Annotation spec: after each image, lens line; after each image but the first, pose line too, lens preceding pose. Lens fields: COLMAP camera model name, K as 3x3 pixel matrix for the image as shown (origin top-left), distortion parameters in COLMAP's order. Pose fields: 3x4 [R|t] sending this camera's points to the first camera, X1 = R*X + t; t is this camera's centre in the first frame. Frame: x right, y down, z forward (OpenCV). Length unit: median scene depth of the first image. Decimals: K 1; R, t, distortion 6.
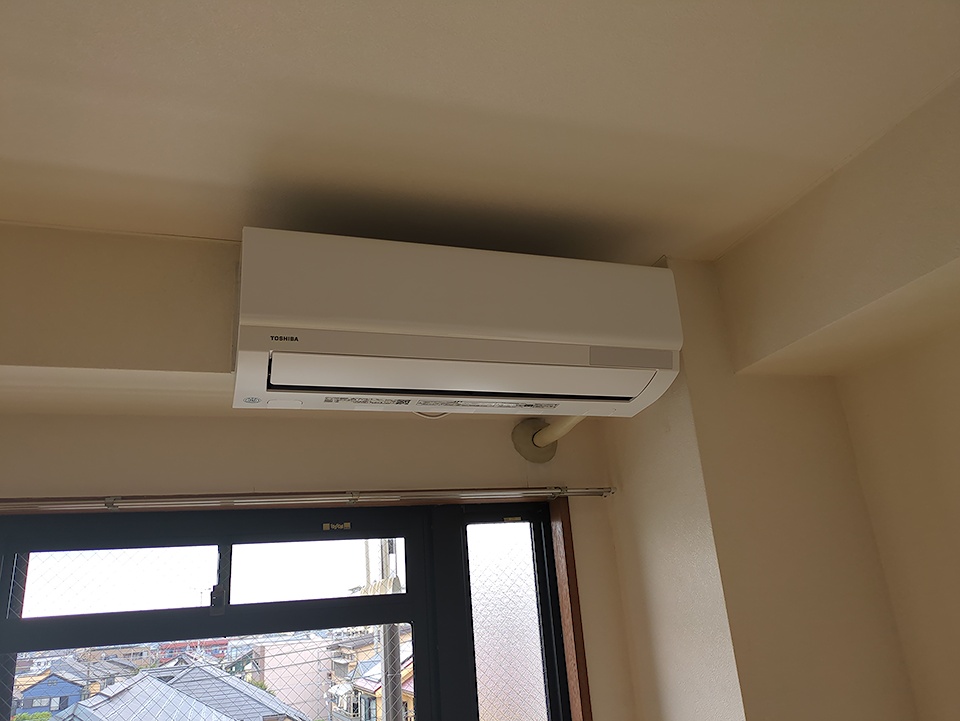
lens RADIAL K [[730.1, 0, 480.0], [0, 730.1, 360.5], [0, 0, 1]] dist [0.006479, 0.006178]
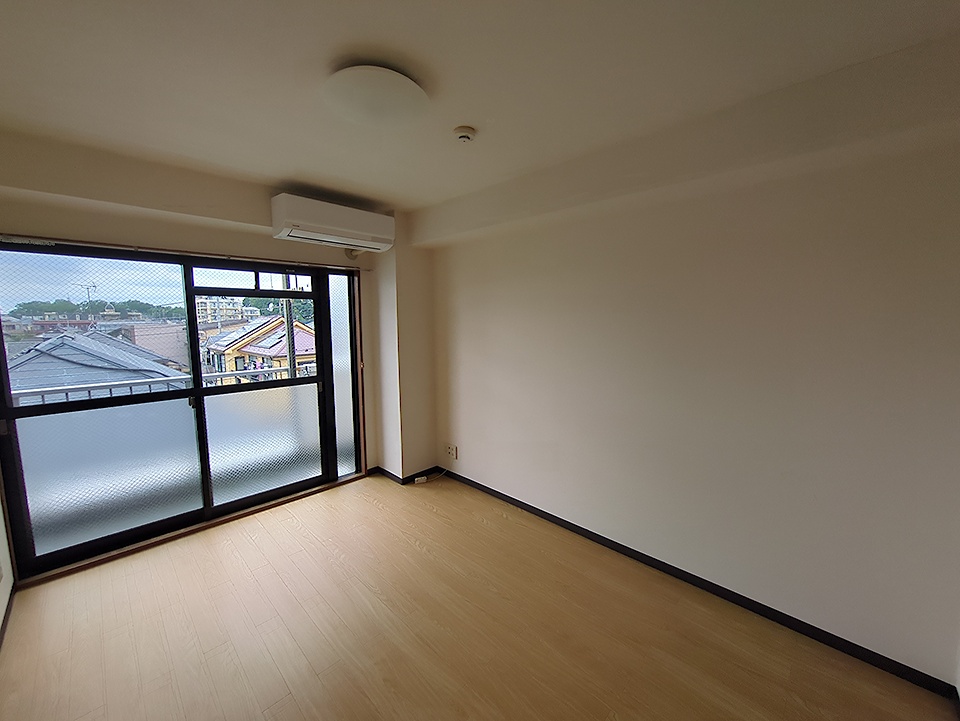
lens RADIAL K [[382.3, 0, 482.3], [0, 382.3, 359.3], [0, 0, 1]] dist [-0.011078, 0.005605]
pose [[0.884603, 0.021017, 0.465871, -0.223384], [-0.211330, 0.908588, 0.360287, -0.232959], [-0.415713, -0.417163, 0.808182, -1.006440]]
